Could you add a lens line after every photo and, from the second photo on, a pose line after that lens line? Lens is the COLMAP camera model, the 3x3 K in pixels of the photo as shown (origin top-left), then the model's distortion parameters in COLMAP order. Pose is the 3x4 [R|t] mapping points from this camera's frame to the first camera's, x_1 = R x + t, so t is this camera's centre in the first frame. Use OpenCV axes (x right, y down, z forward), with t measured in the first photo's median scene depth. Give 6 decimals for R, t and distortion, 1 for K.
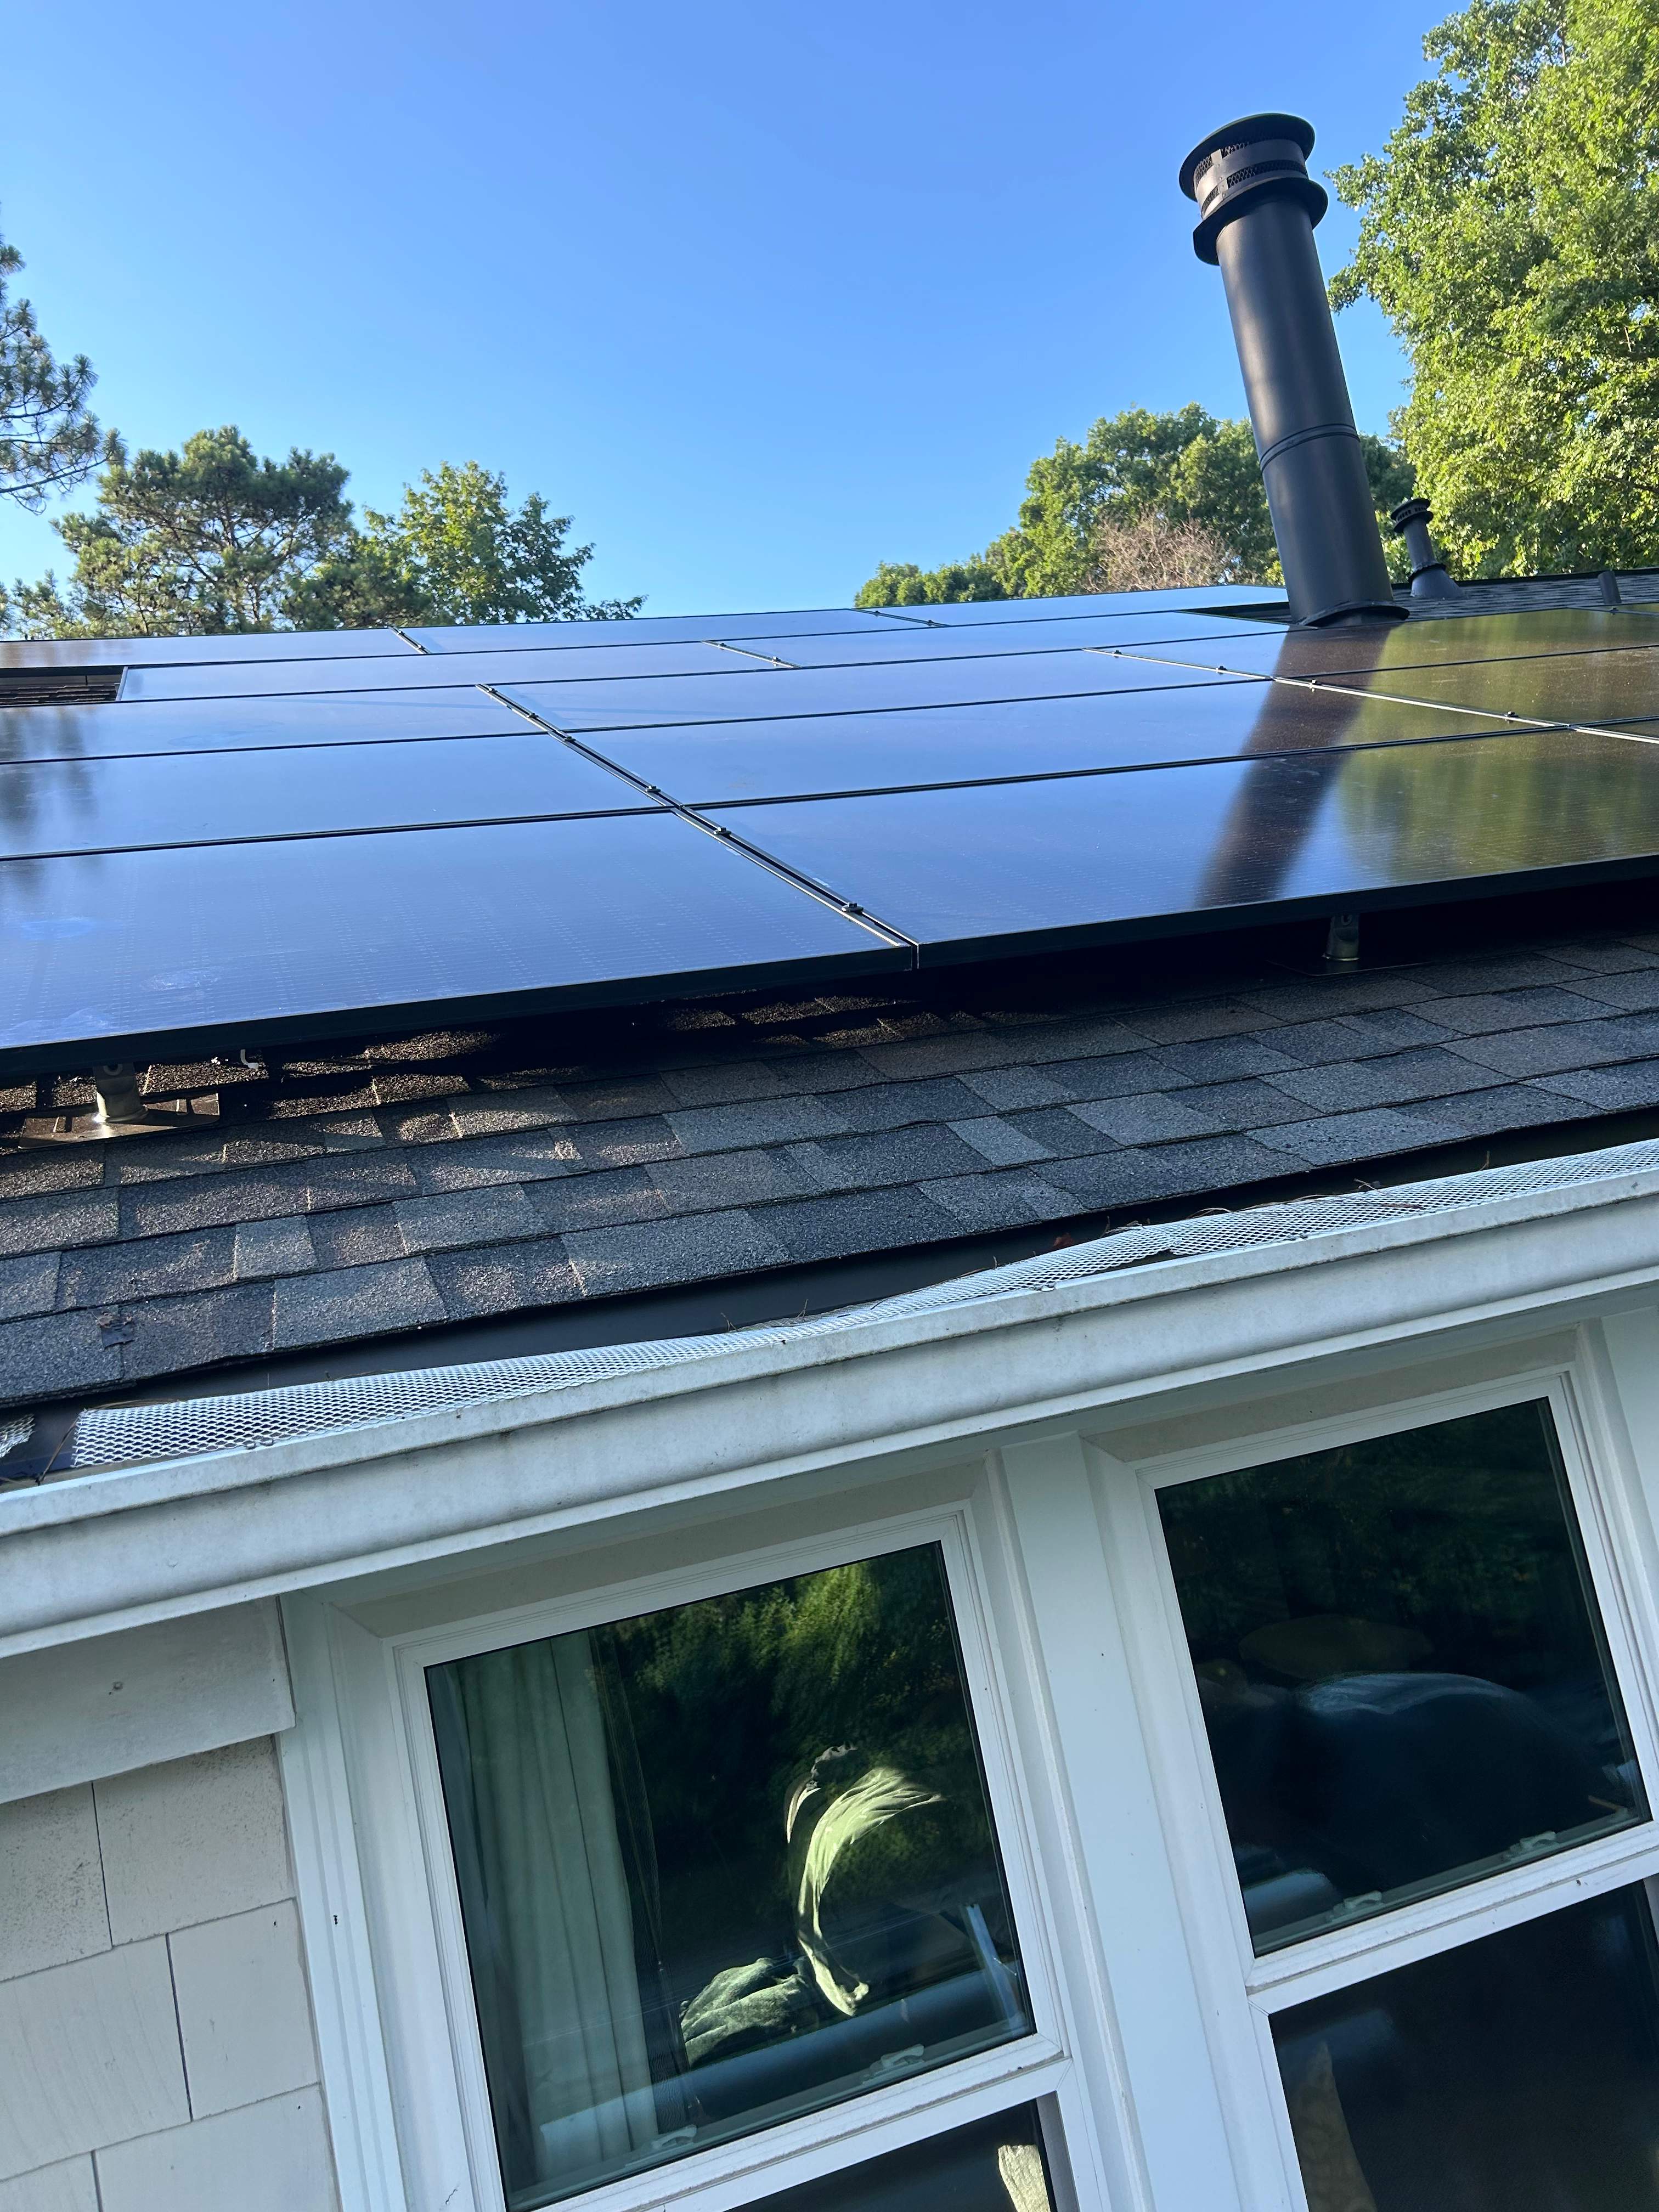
lens RADIAL K [[1679.0, 0, 832.9], [0, 1679.0, 1108.2], [0, 0, 1]] dist [0.049413, -0.053096]
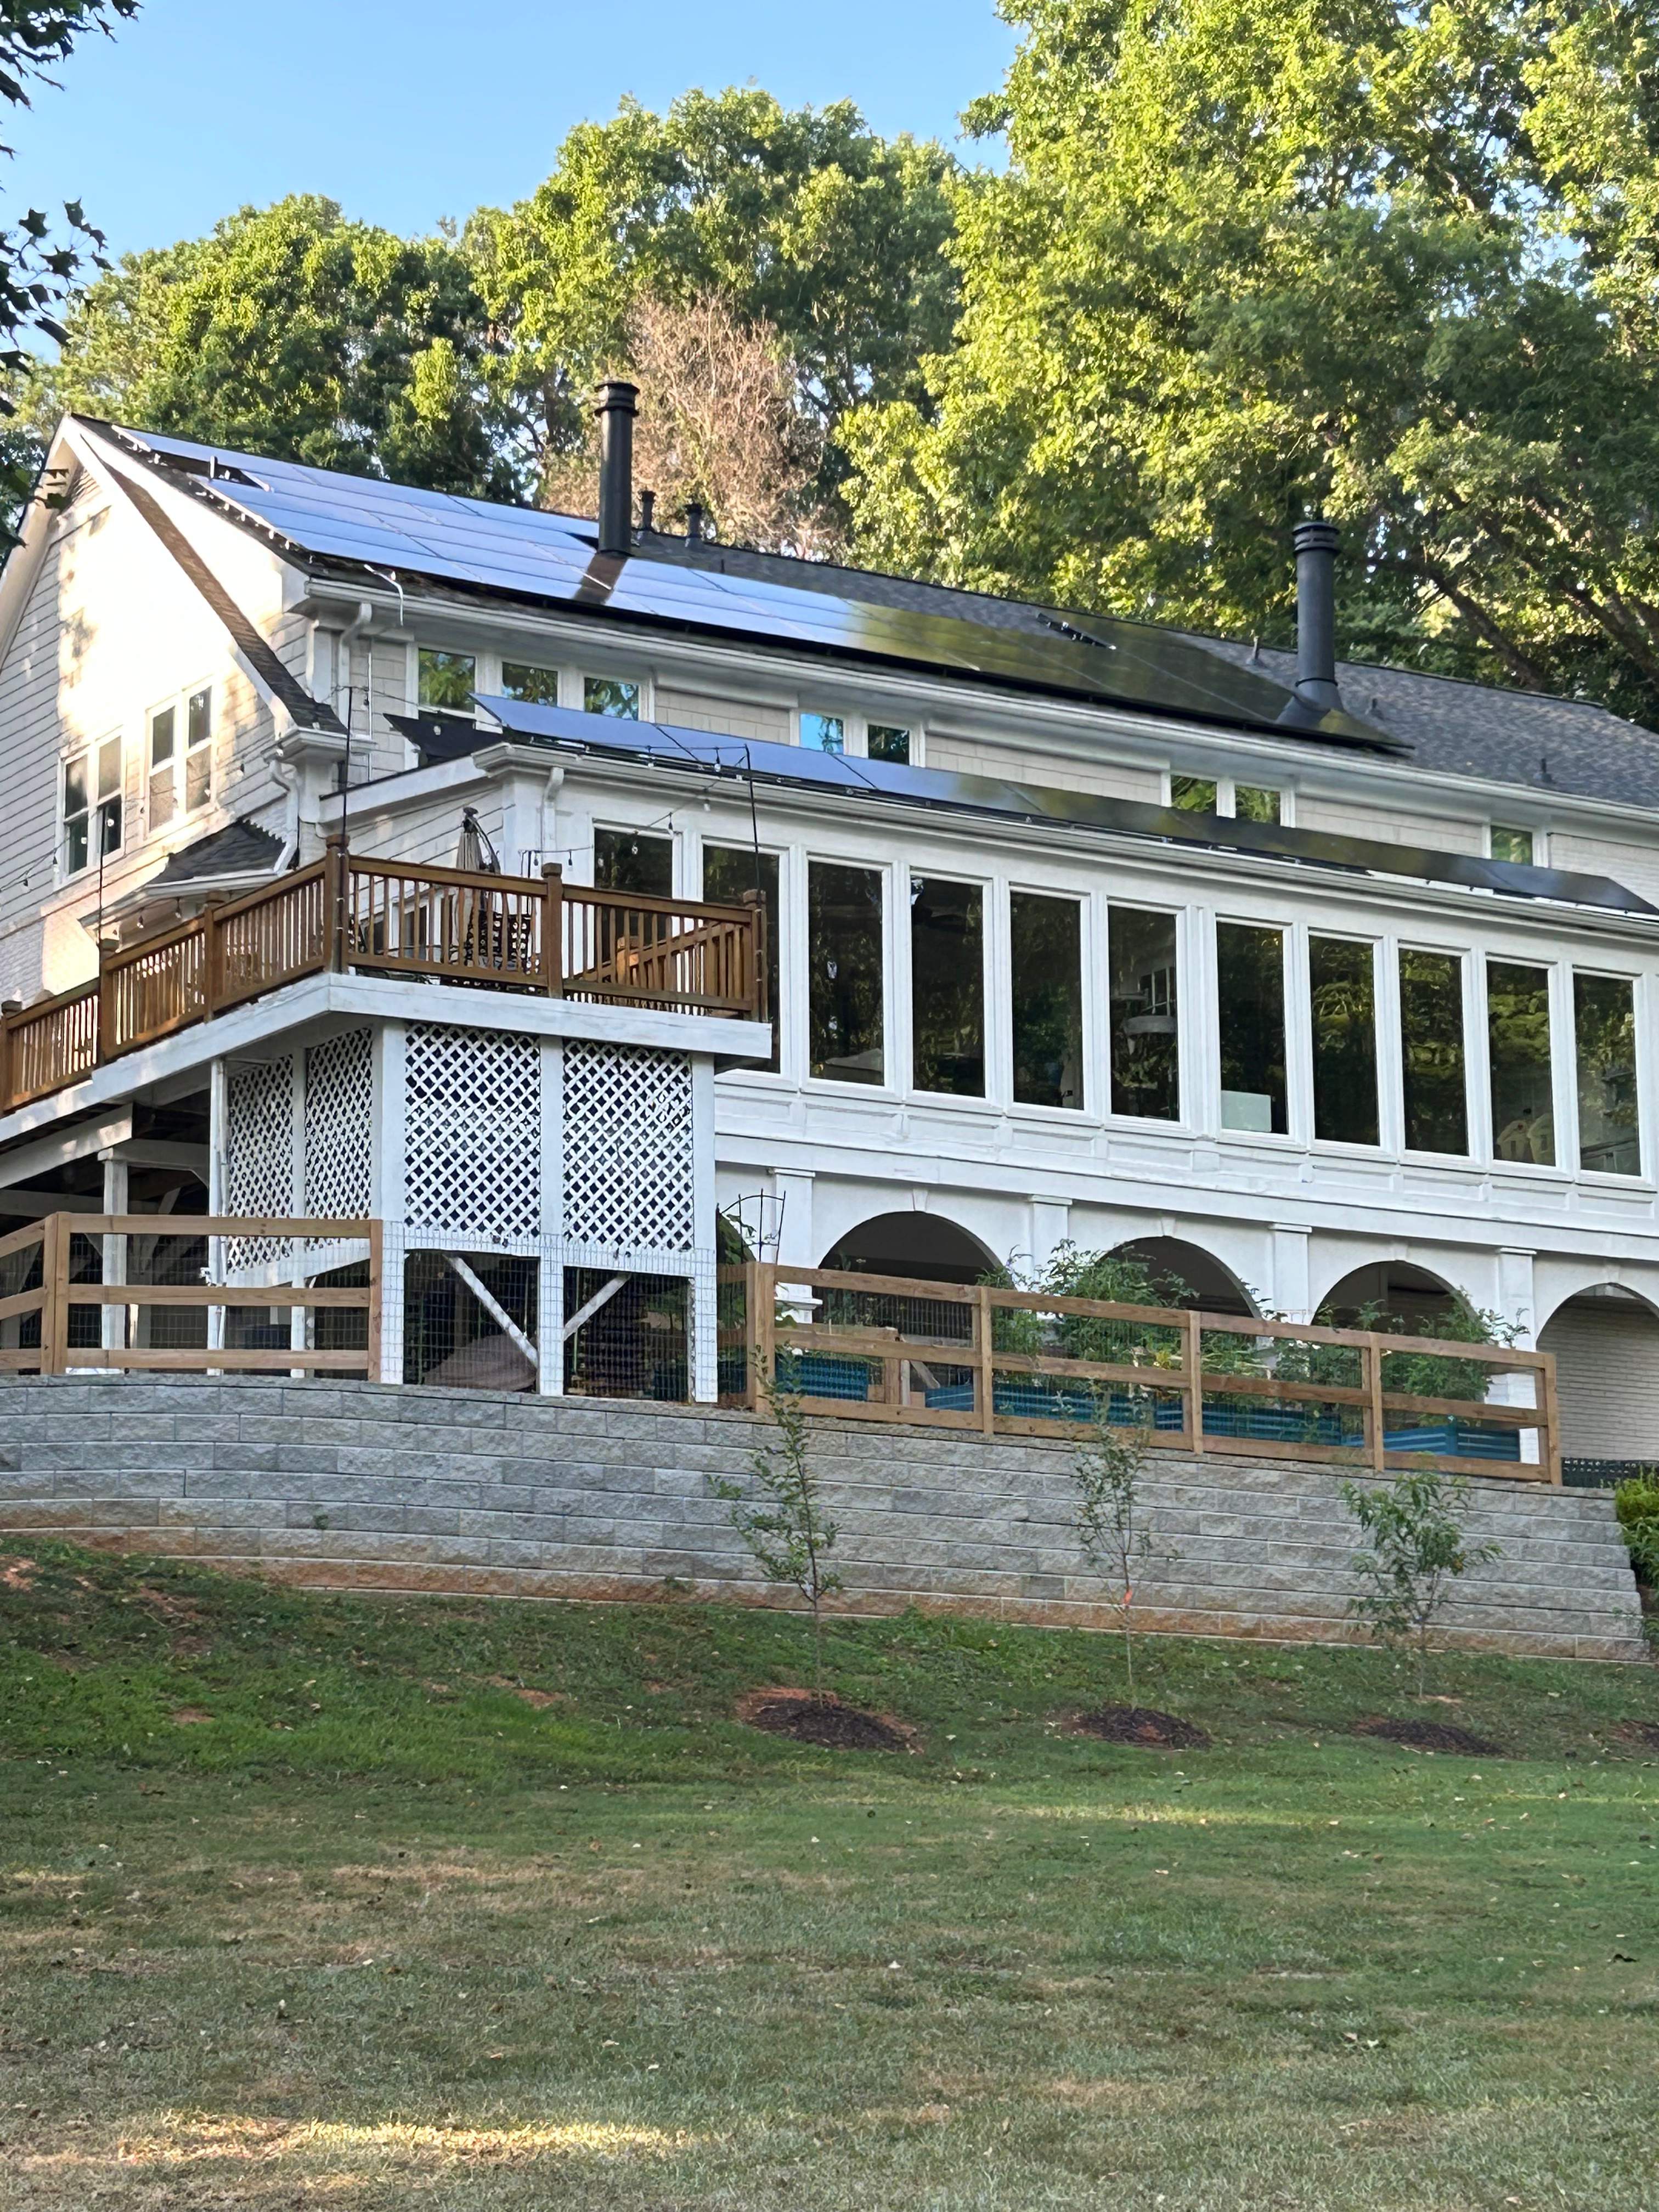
lens RADIAL K [[4675.2, 0, 829.4], [0, 4675.2, 1105.2], [0, 0, 1]] dist [-0.119694, 0.000000]
pose [[0.948111, 0.229848, 0.219673, -0.082763], [-0.208550, 0.971110, -0.115984, 0.138377], [-0.239985, 0.064153, 0.968654, -0.632175]]
